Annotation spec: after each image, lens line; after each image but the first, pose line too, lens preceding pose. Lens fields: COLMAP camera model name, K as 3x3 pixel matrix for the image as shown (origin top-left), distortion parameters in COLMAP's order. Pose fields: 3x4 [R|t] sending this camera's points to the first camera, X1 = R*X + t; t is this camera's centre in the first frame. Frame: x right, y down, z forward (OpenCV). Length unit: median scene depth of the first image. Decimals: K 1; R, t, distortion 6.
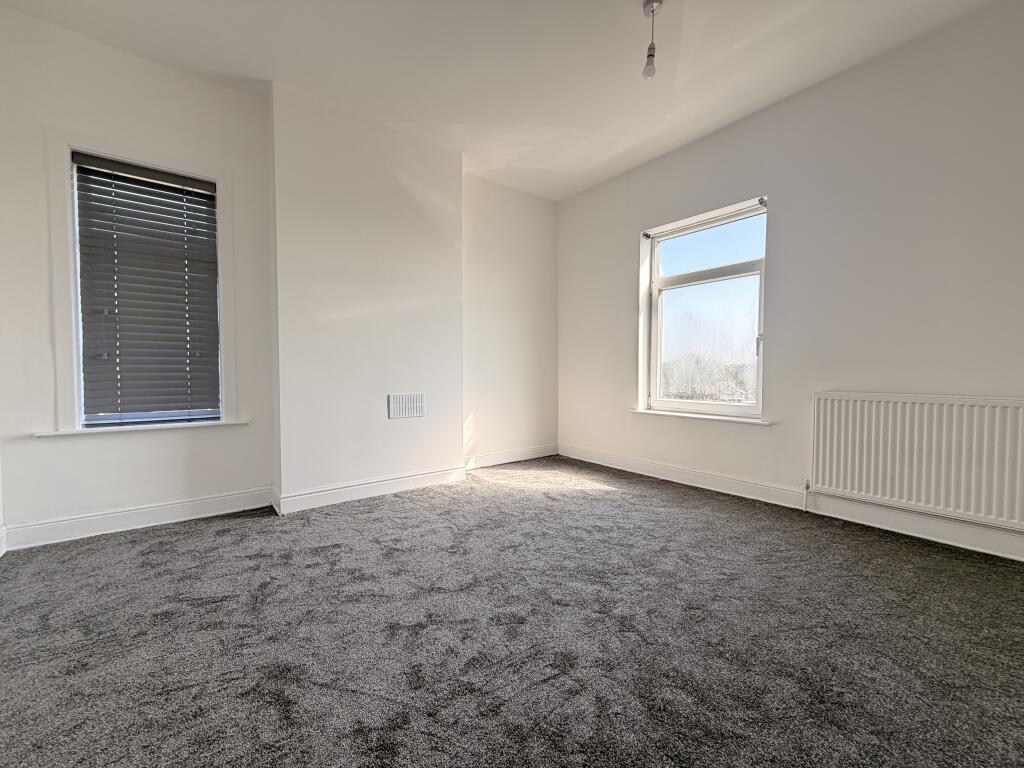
lens RADIAL K [[408.5, 0, 510.6], [0, 408.5, 384.8], [0, 0, 1]] dist [0.000774, 0.000459]
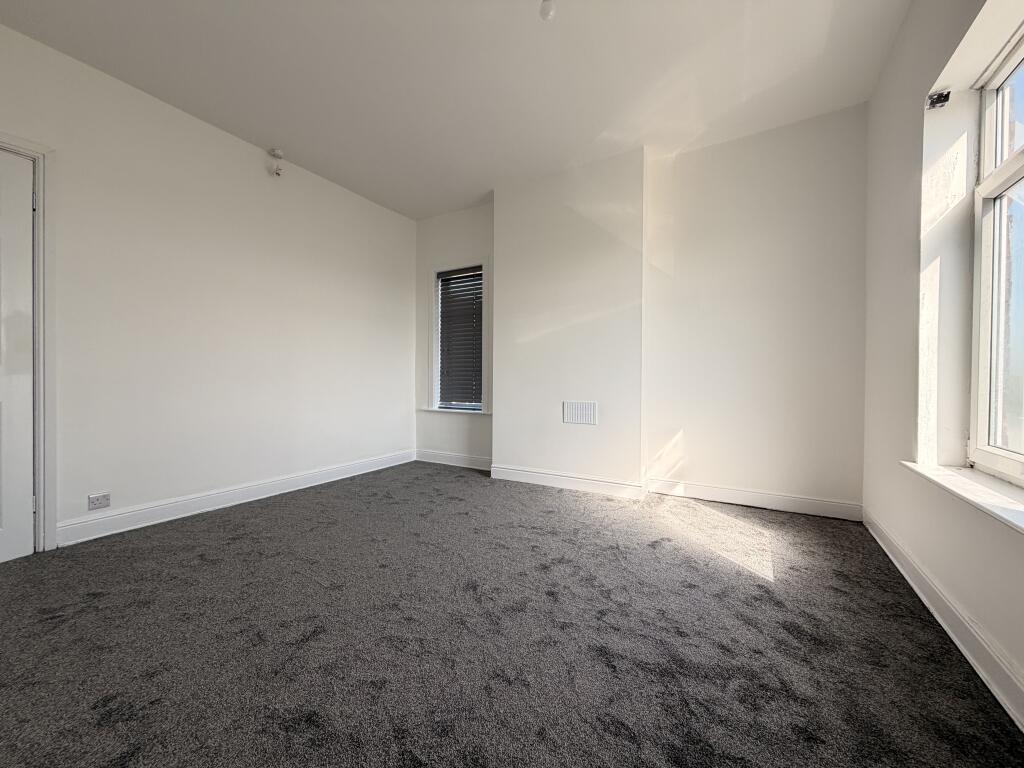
lens RADIAL K [[408.5, 0, 510.6], [0, 408.5, 384.8], [0, 0, 1]] dist [0.000774, 0.000459]
pose [[0.364423, 0.012033, -0.931156, 0.836718], [-0.036259, 0.999342, -0.001276, -0.018054], [0.930527, 0.034228, 0.364619, 0.520038]]
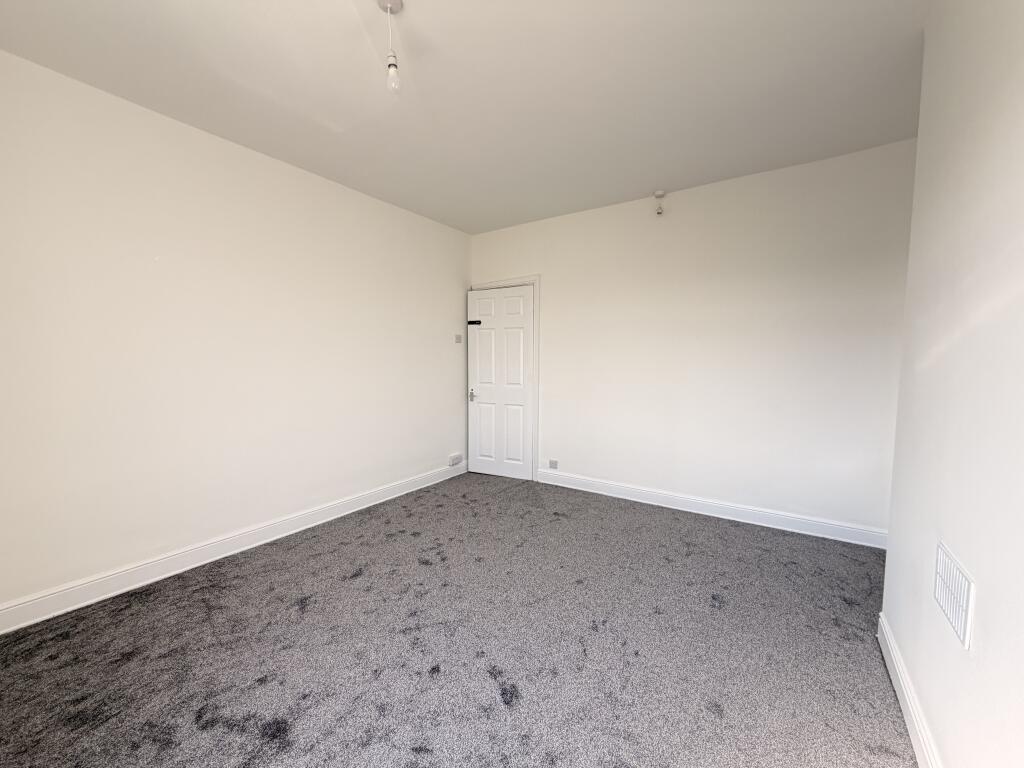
lens RADIAL K [[408.5, 0, 510.6], [0, 408.5, 384.8], [0, 0, 1]] dist [0.000774, 0.000459]
pose [[-0.953786, 0.017344, -0.299986, 0.294232], [-0.014147, 0.994634, 0.102486, -0.205409], [0.300153, 0.101993, -0.948423, 1.471591]]
